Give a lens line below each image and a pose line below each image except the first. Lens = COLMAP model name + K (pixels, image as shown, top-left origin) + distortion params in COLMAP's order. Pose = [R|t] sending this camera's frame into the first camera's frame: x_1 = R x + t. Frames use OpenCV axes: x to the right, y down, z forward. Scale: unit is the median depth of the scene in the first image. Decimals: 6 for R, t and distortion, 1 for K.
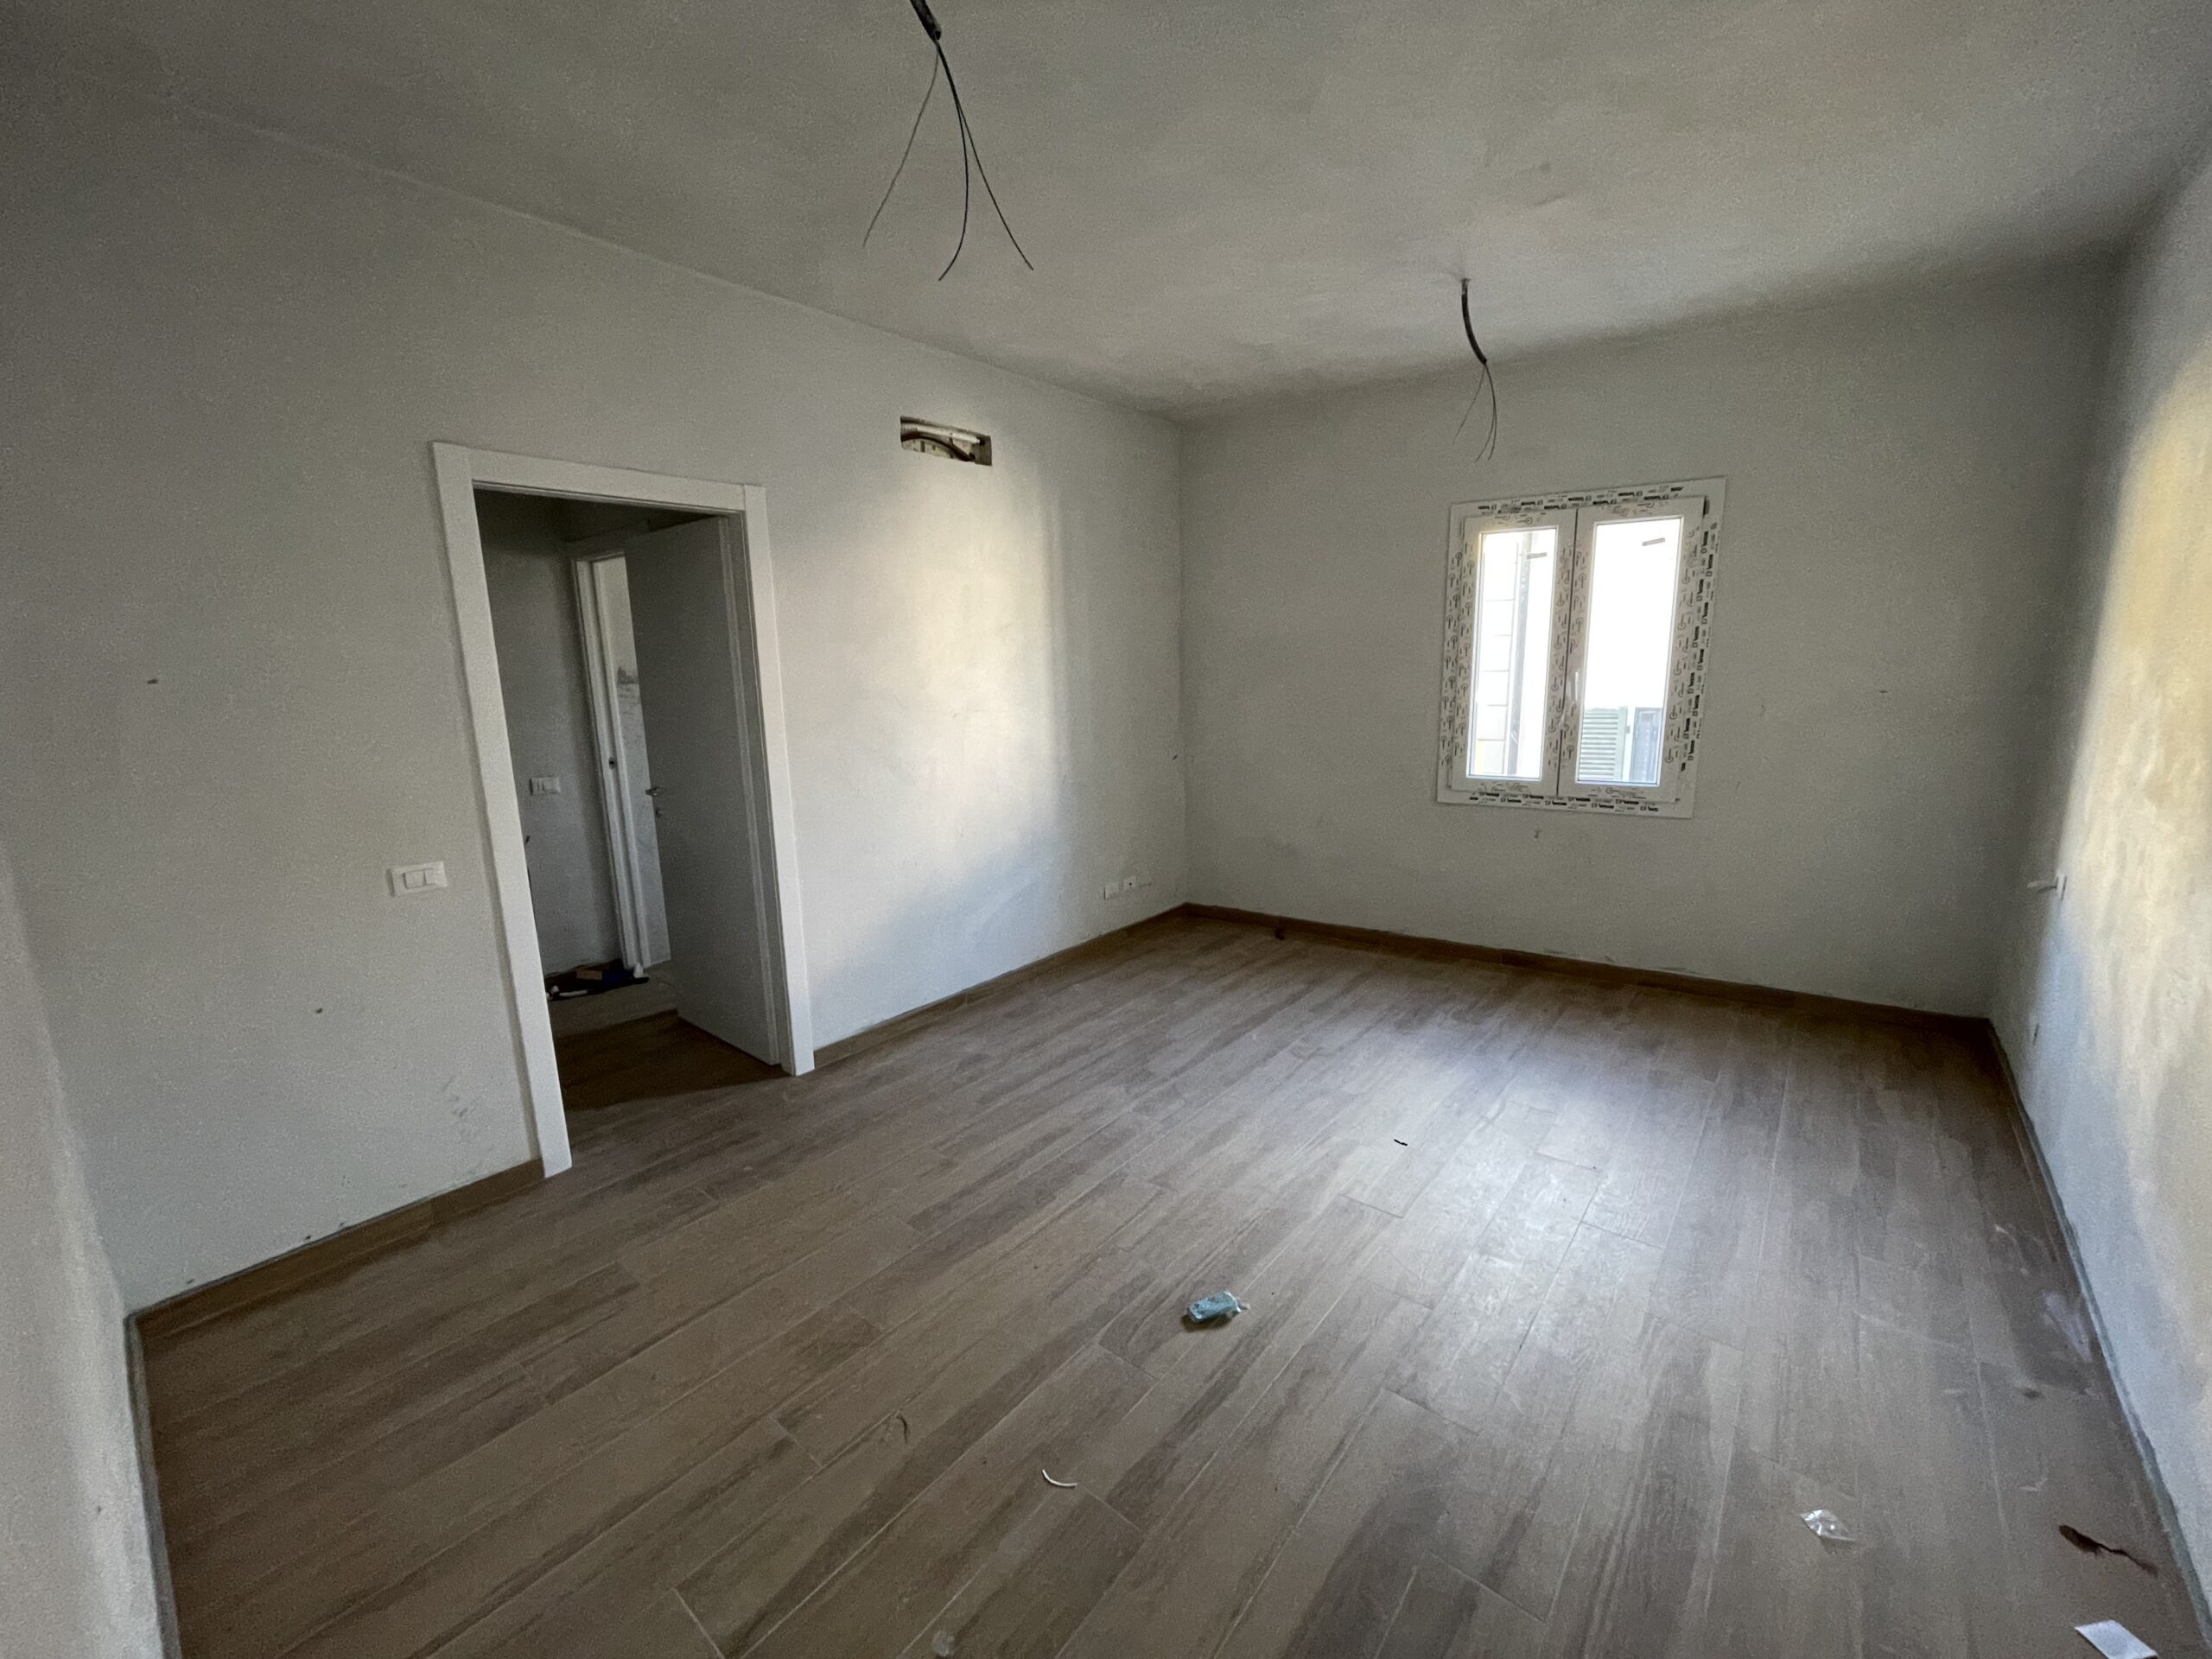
lens RADIAL K [[887.2, 0, 1108.2], [0, 887.2, 822.3], [0, 0, 1]] dist [-0.006937, 0.000268]
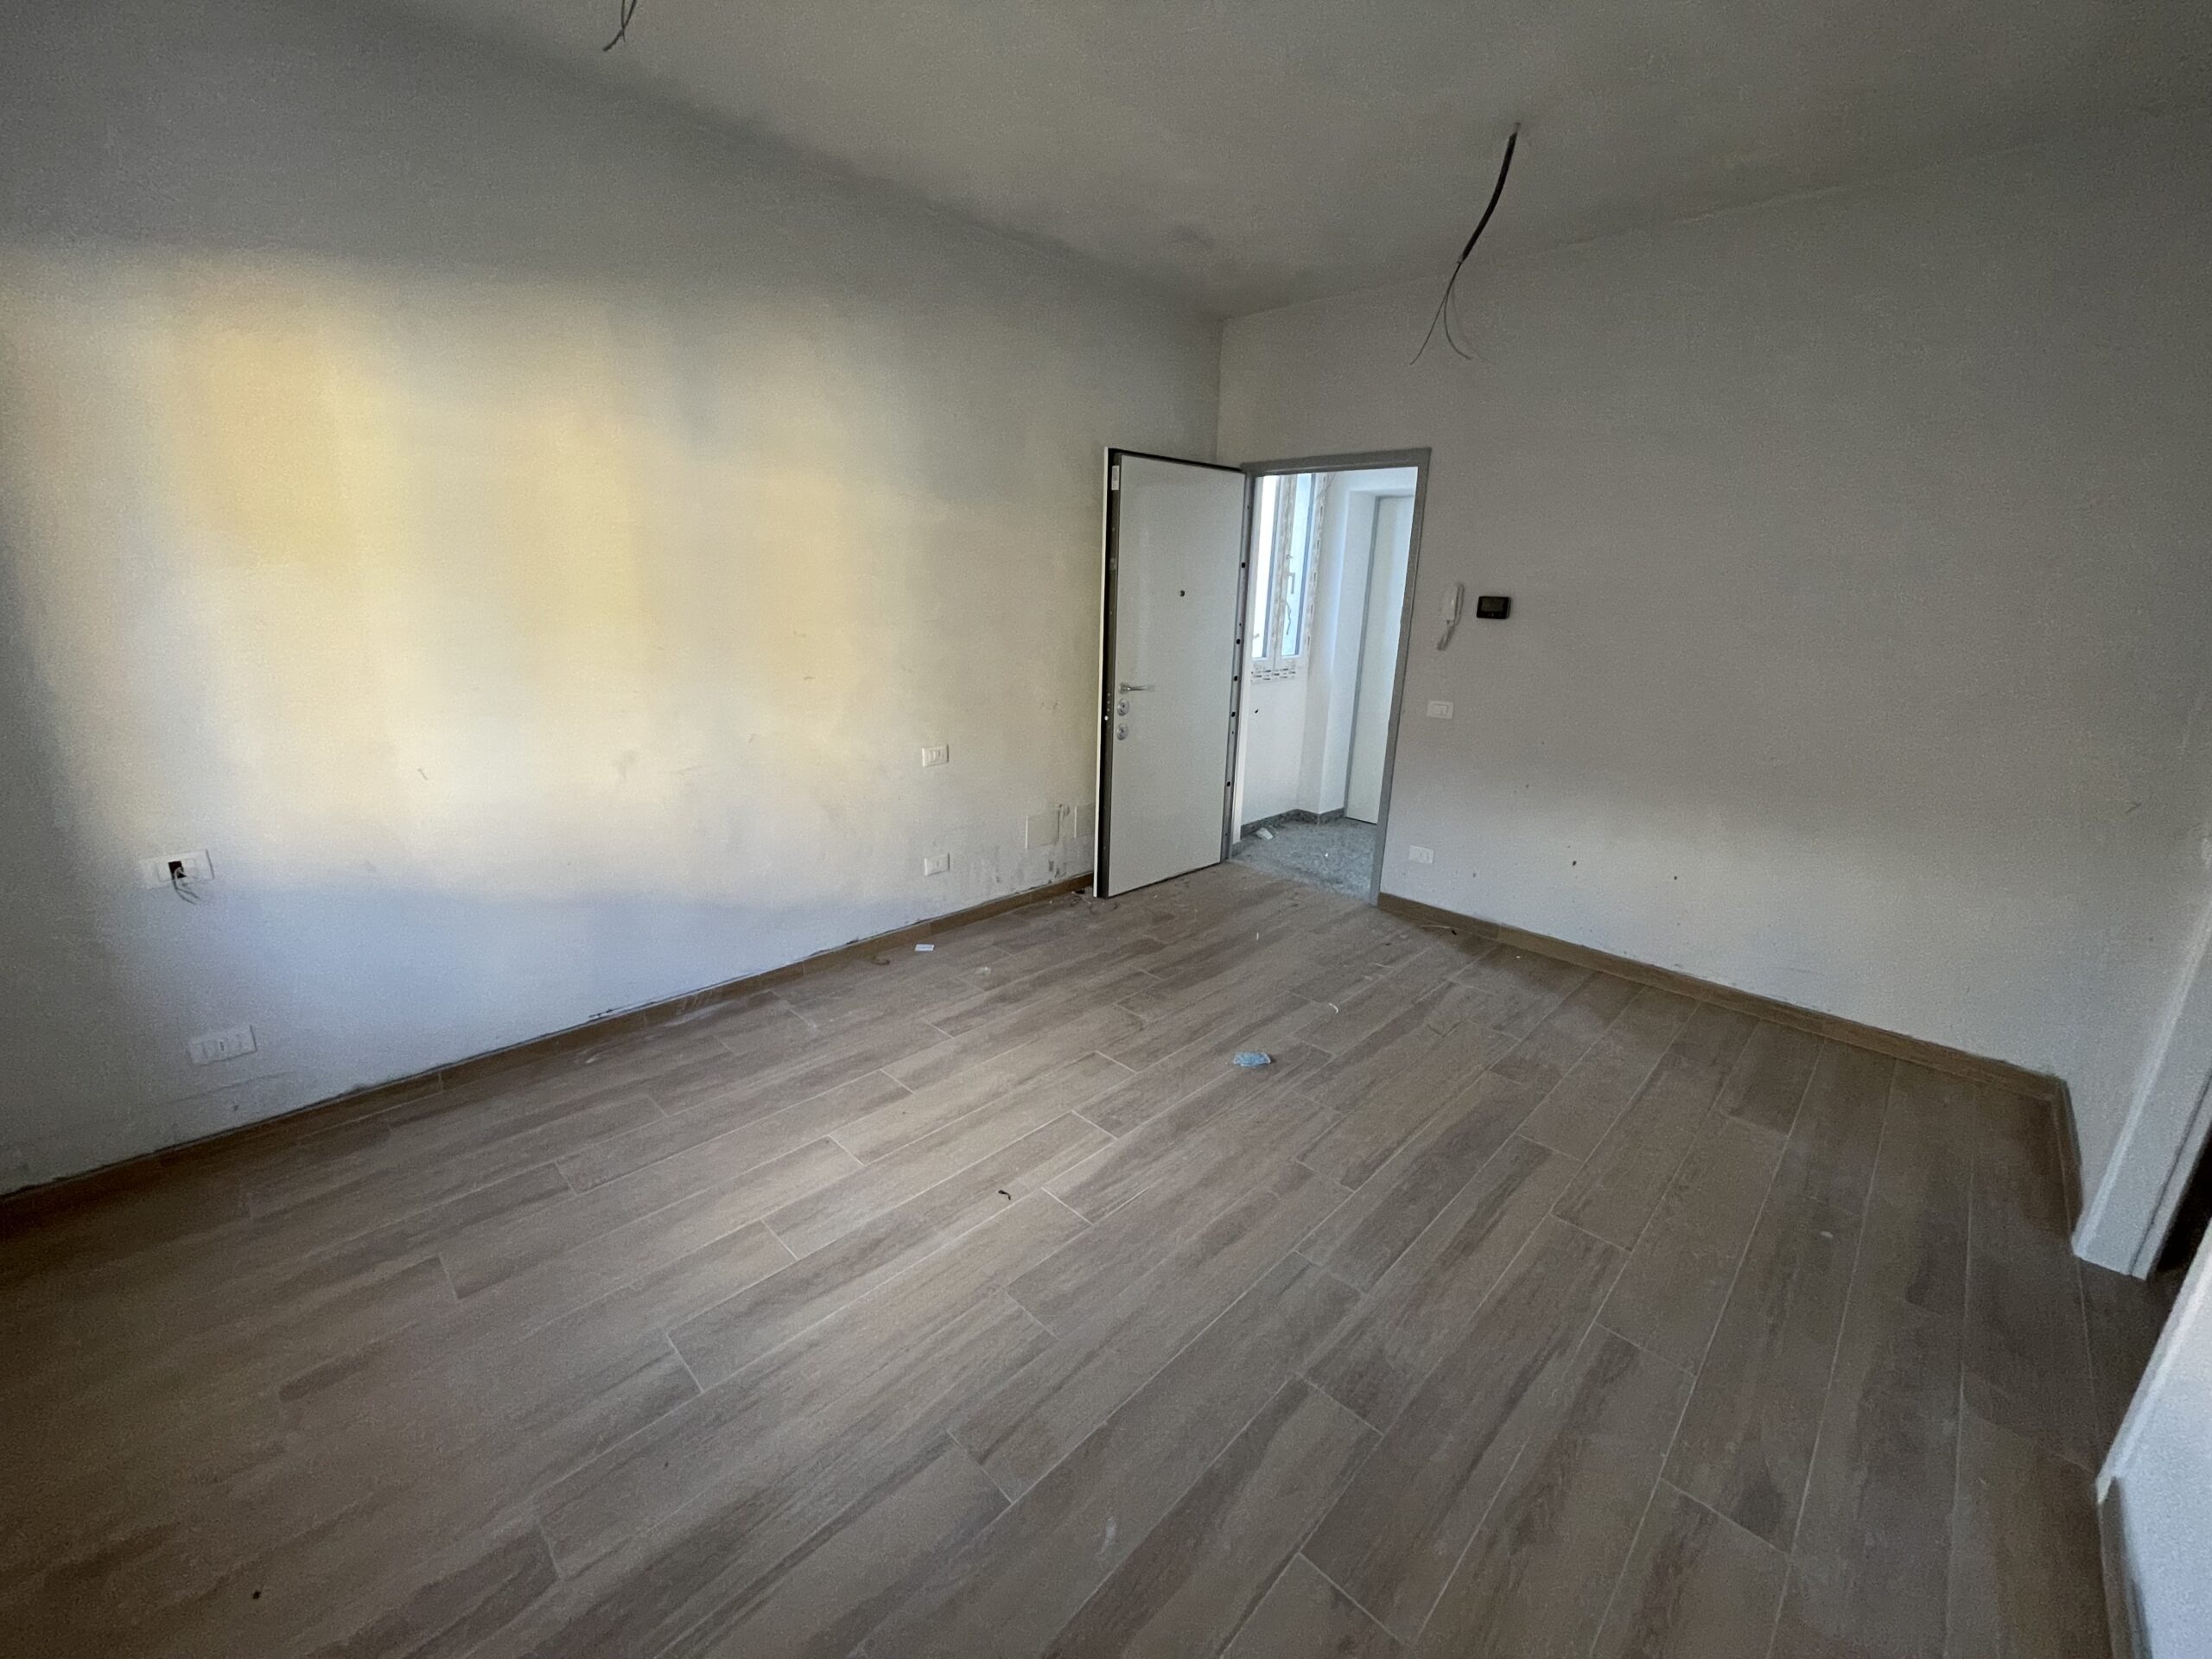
lens RADIAL K [[887.2, 0, 1105.1], [0, 887.2, 827.2], [0, 0, 1]] dist [-0.006937, 0.000268]
pose [[-0.996336, -0.026789, 0.081223, 0.174694], [0.012054, 0.896215, 0.443456, -0.278381], [-0.084673, 0.442810, -0.892609, 1.488517]]
